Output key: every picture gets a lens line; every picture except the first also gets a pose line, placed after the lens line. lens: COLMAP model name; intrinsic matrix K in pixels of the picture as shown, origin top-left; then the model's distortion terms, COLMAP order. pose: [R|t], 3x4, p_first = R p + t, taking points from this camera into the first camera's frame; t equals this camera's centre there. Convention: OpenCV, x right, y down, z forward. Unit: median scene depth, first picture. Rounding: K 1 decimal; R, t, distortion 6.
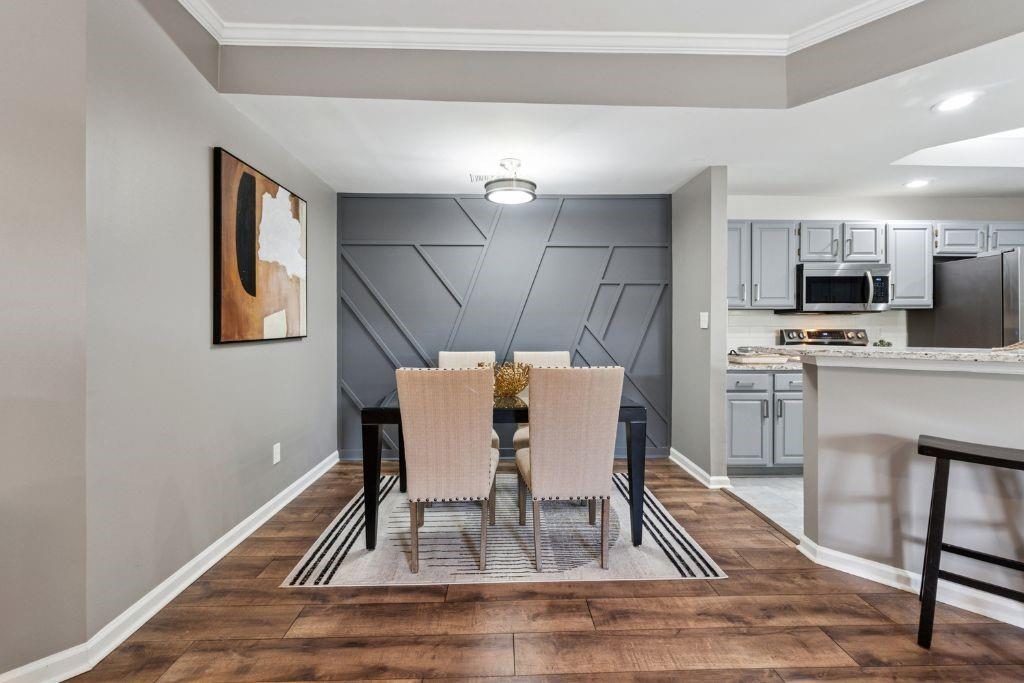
lens RADIAL K [[434.0, 0, 522.4], [0, 434.0, 323.8], [0, 0, 1]] dist [-0.005020, 0.001326]
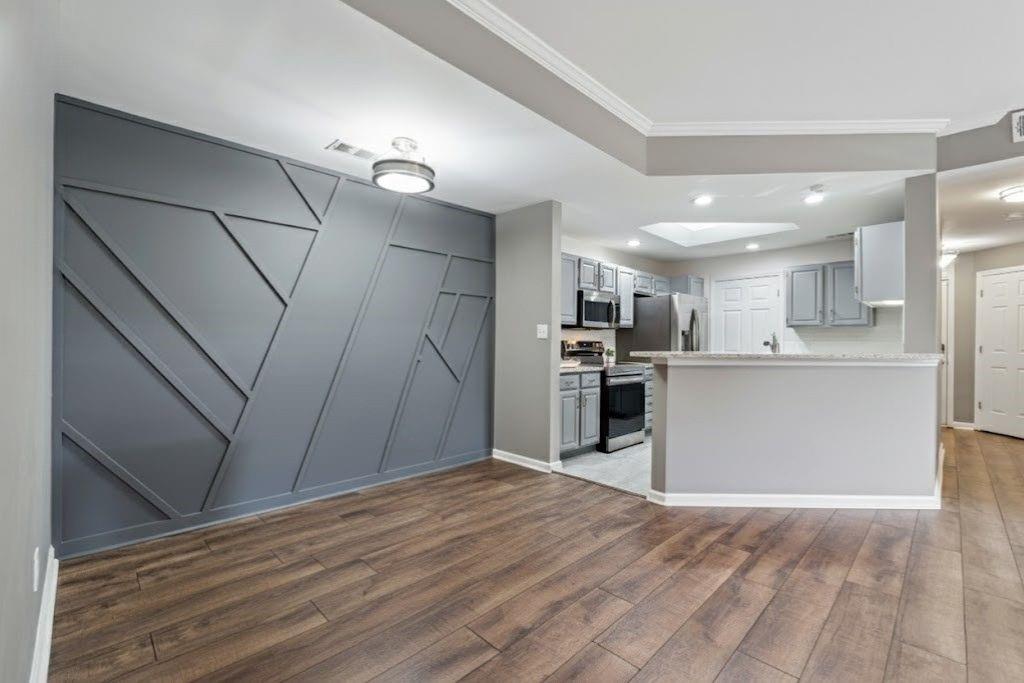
lens RADIAL K [[434.0, 0, 508.9], [0, 434.0, 337.8], [0, 0, 1]] dist [-0.005020, 0.001326]
pose [[0.735377, 0.015039, 0.677491, -0.393554], [-0.017469, 0.999842, -0.003233, 0.012485], [-0.677433, -0.009458, 0.735524, 0.188484]]
